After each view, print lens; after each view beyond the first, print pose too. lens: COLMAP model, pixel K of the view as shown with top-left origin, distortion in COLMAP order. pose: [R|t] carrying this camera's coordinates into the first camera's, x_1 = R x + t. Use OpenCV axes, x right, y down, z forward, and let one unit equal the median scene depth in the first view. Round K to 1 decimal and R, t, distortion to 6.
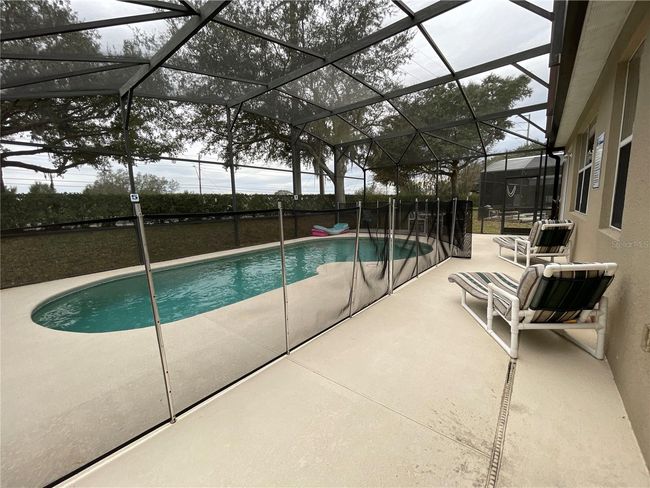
lens RADIAL K [[263.9, 0, 323.4], [0, 263.9, 241.3], [0, 0, 1]] dist [0.002015, -0.001397]
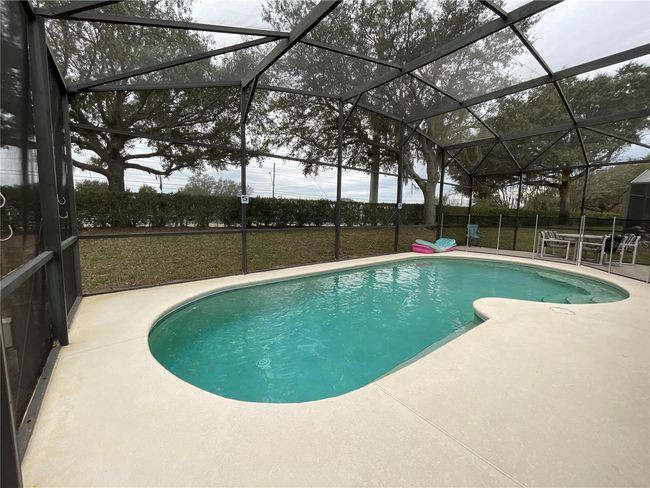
lens RADIAL K [[263.9, 0, 324.9], [0, 263.9, 244.0], [0, 0, 1]] dist [0.002015, -0.001397]
pose [[0.974341, 0.071665, -0.213362, -0.082850], [-0.076010, 0.997032, -0.012220, -0.007652], [0.211853, 0.028124, 0.976897, 0.060793]]
